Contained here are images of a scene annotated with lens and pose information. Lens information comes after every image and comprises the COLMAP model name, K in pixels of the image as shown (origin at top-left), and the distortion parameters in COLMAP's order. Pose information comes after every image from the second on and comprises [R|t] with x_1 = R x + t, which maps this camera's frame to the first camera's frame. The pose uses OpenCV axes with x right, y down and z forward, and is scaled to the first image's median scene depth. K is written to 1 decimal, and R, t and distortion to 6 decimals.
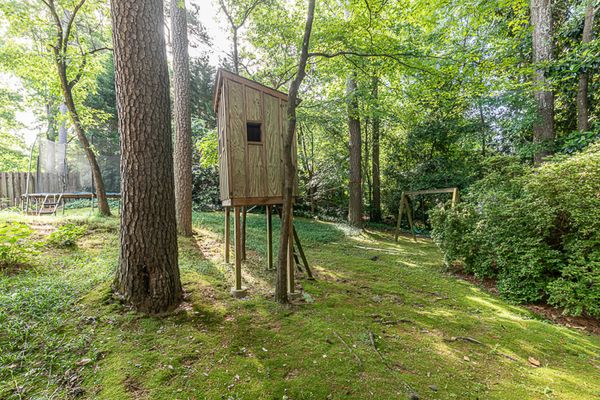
lens RADIAL K [[268.2, 0, 300.1], [0, 268.2, 203.5], [0, 0, 1]] dist [0.005256, -0.000300]
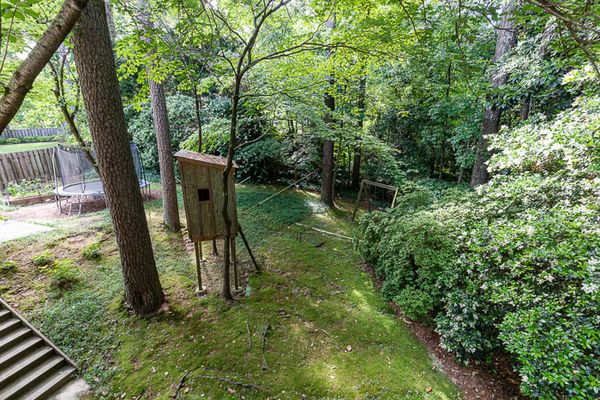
lens RADIAL K [[268.2, 0, 300.1], [0, 268.2, 203.5], [0, 0, 1]] dist [0.005256, -0.000300]
pose [[0.998079, 0.040740, -0.046670, 0.353972], [-0.026344, 0.960948, 0.275472, -0.535187], [0.056070, -0.273714, 0.960175, -0.320137]]
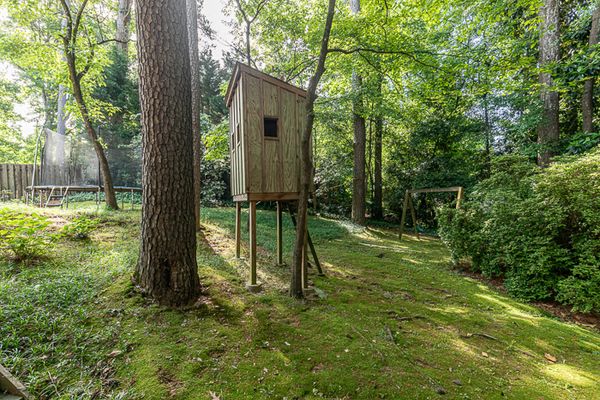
lens RADIAL K [[268.2, 0, 300.1], [0, 268.2, 203.5], [0, 0, 1]] dist [0.005256, -0.000300]
pose [[0.999828, 0.014687, 0.011334, -0.059043], [-0.014808, 0.999833, 0.010689, 0.004106], [-0.011175, -0.010855, 0.999879, -0.000812]]
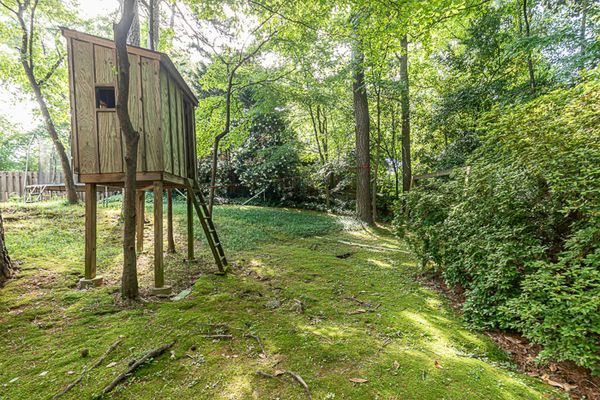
lens RADIAL K [[270.0, 0, 299.4], [0, 270.0, 203.5], [0, 0, 1]] dist [0.003028, 0.000469]
pose [[0.966560, -0.011232, -0.256193, 0.542375], [0.012269, 0.999922, 0.002450, 0.066466], [0.256145, -0.005512, 0.966623, 0.269269]]
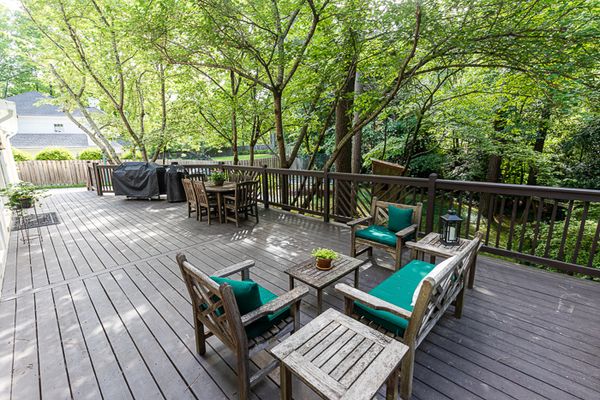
lens RADIAL K [[268.2, 0, 300.1], [0, 268.2, 203.5], [0, 0, 1]] dist [0.005256, -0.000300]
pose [[0.822143, 0.148582, -0.549548, 0.427907], [-0.022587, 0.973092, 0.229305, -0.532011], [0.568832, -0.176109, 0.803378, -1.056278]]
